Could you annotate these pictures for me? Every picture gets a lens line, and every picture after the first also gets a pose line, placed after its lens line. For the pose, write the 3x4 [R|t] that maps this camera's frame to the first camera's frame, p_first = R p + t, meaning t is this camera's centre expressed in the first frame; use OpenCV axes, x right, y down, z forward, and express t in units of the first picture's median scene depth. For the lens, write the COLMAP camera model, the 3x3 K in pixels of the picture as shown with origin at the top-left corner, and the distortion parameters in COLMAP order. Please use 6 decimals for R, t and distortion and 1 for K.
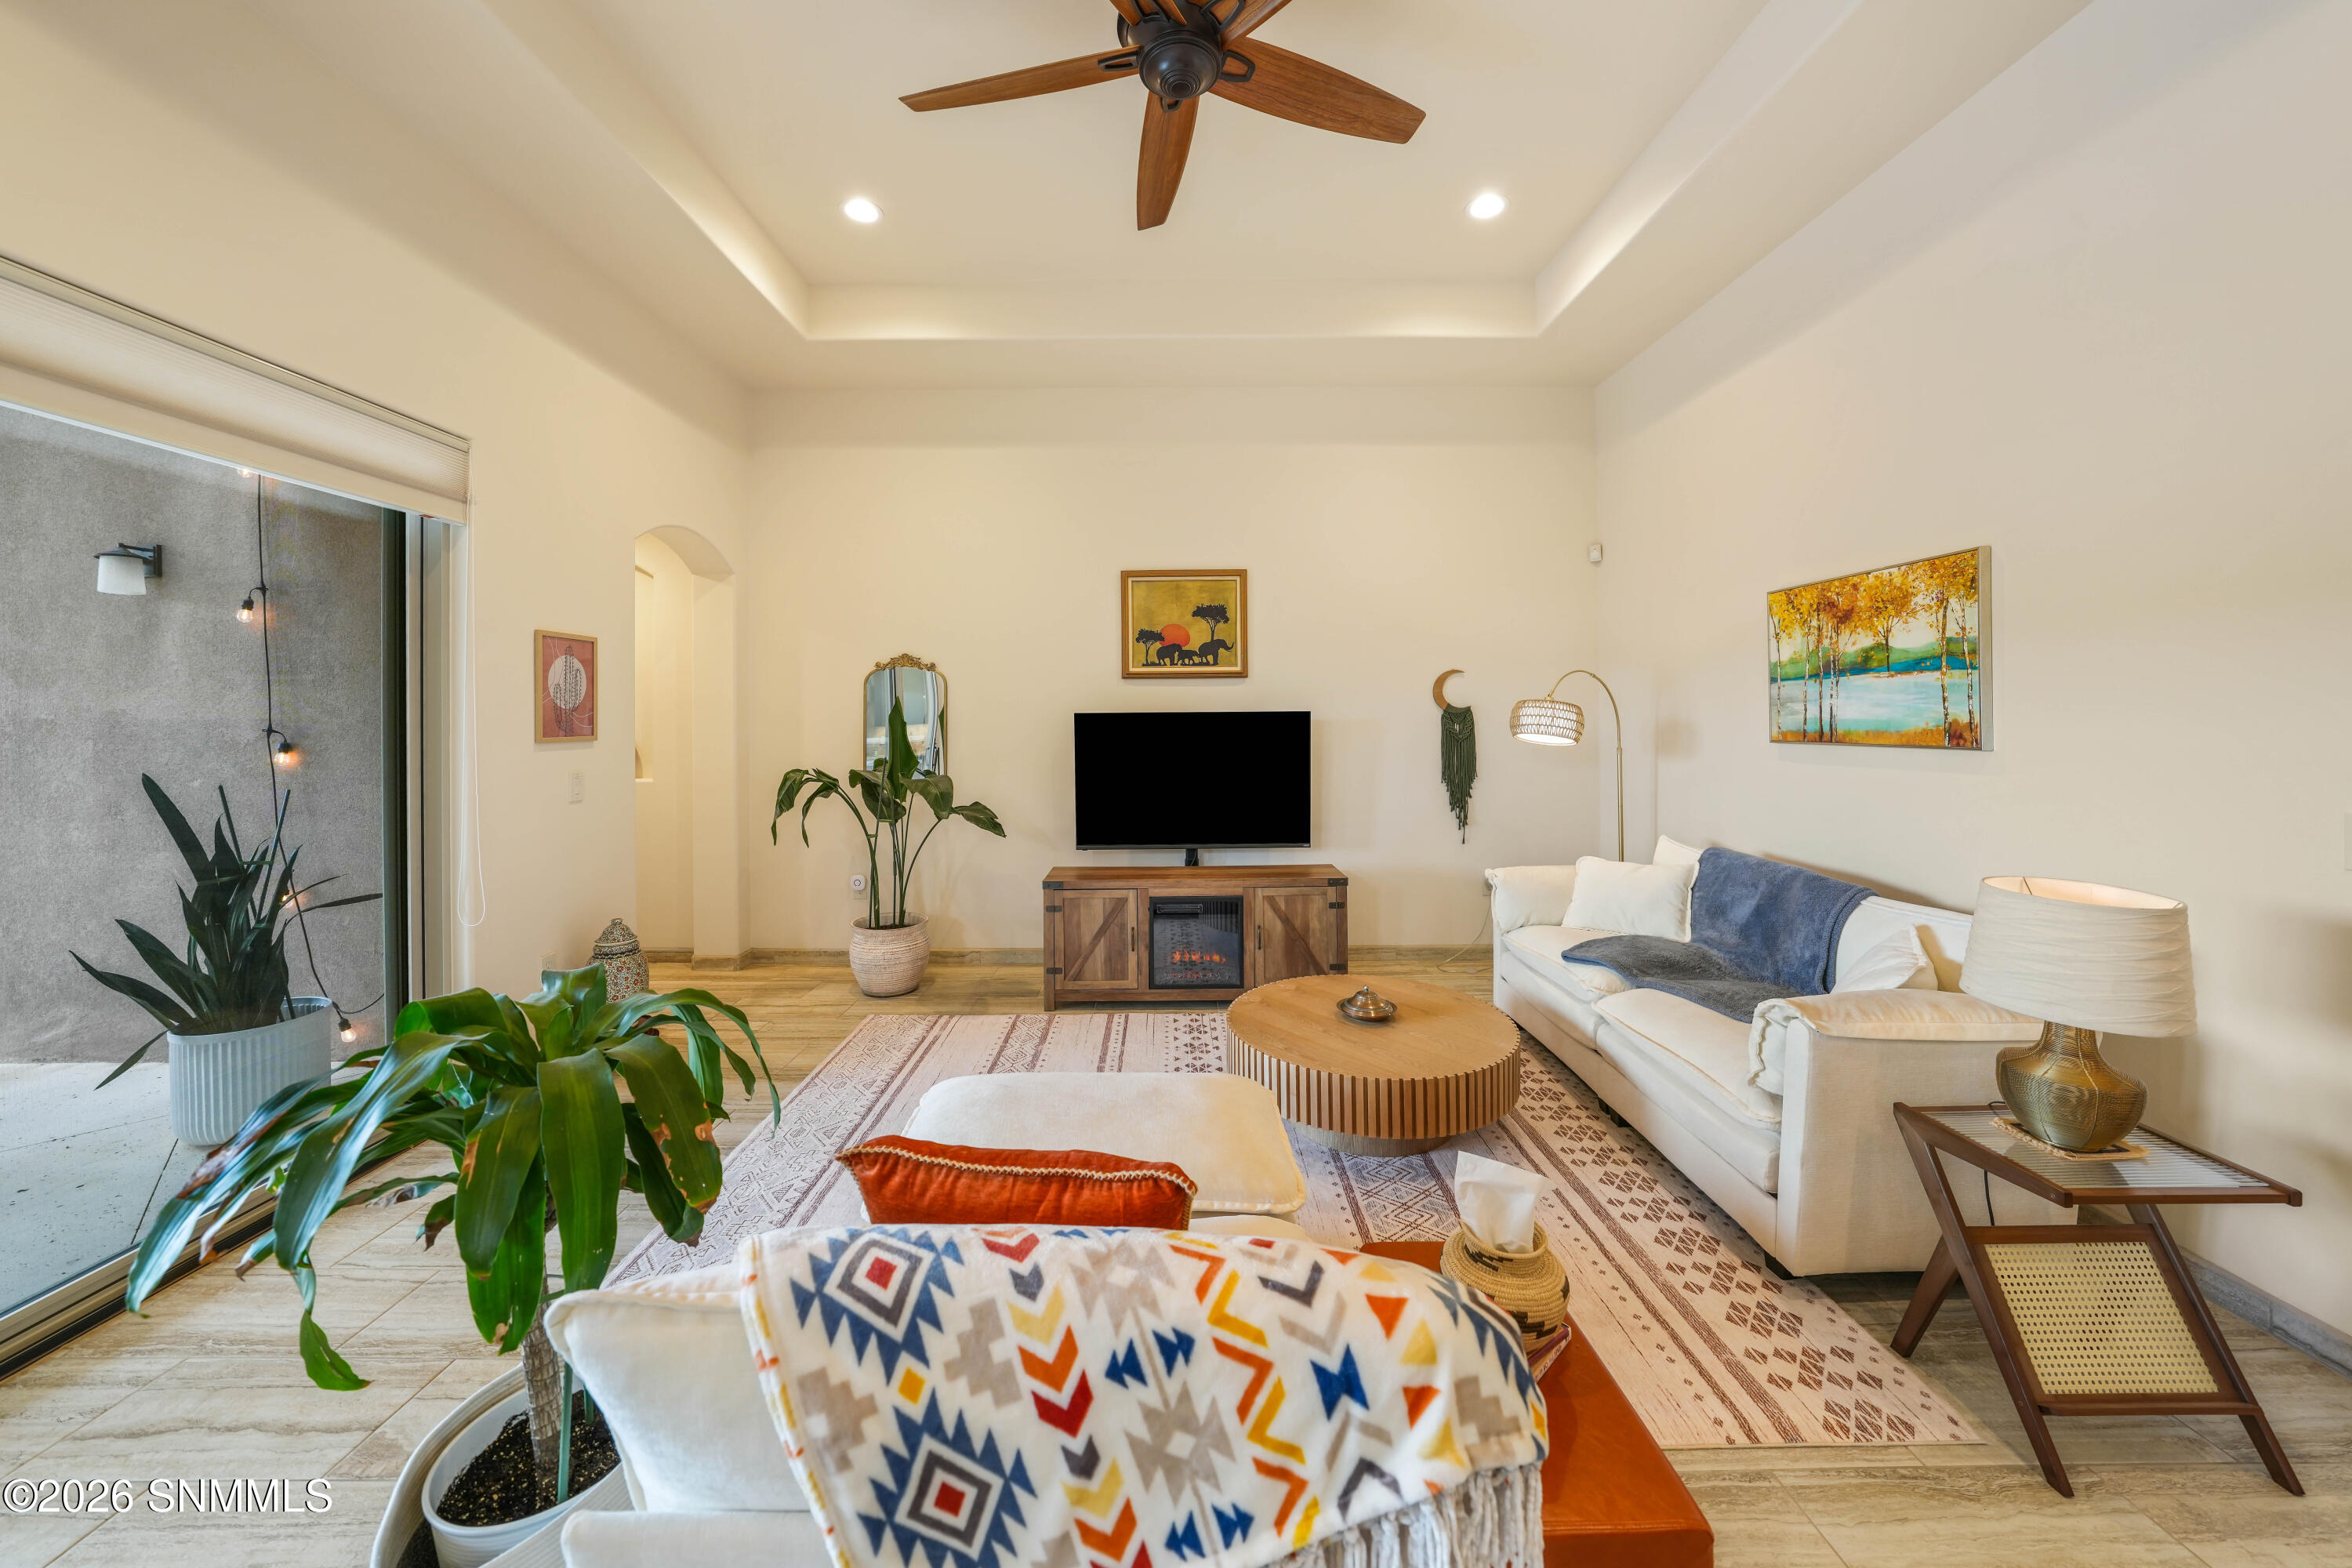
lens RADIAL K [[834.7, 0, 1174.7], [0, 834.7, 713.9], [0, 0, 1]] dist [-0.015249, 0.001742]
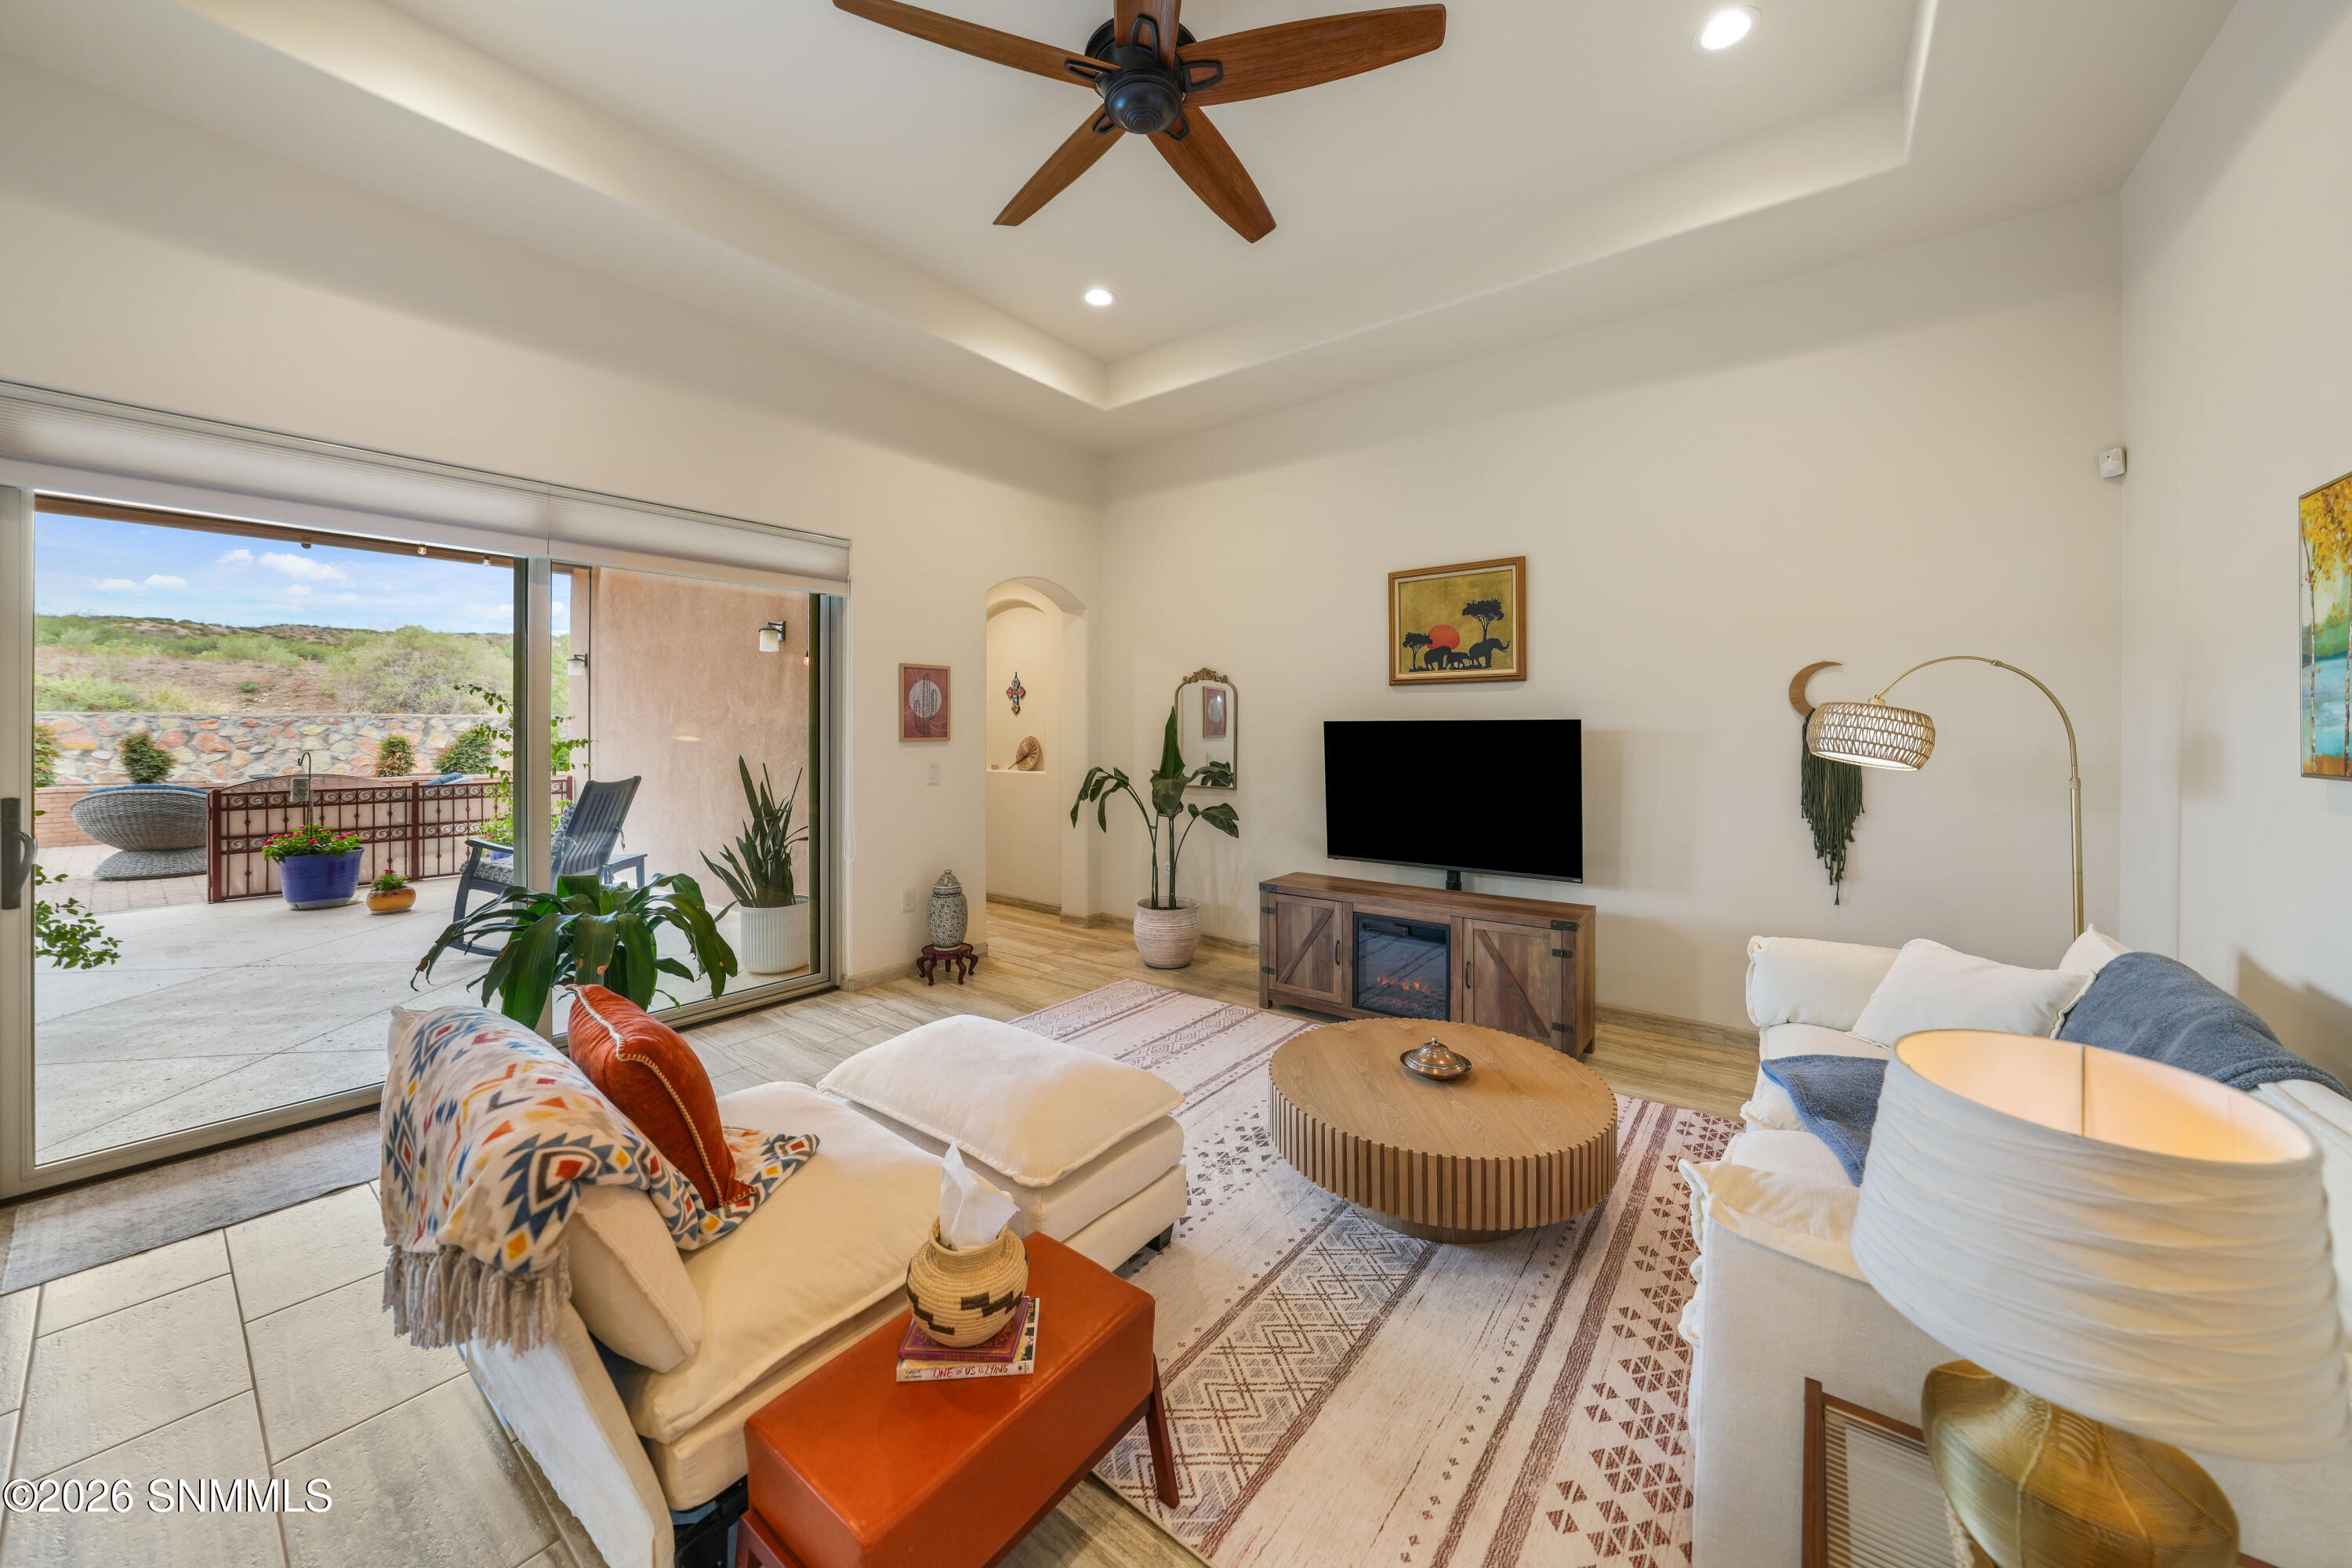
lens RADIAL K [[834.7, 0, 1184.9], [0, 834.7, 727.4], [0, 0, 1]] dist [-0.015249, 0.001742]
pose [[0.791155, 0.004781, -0.611596, 0.398407], [-0.001619, 0.999982, 0.005722, 0.000649], [0.611613, -0.003537, 0.791149, 0.116303]]
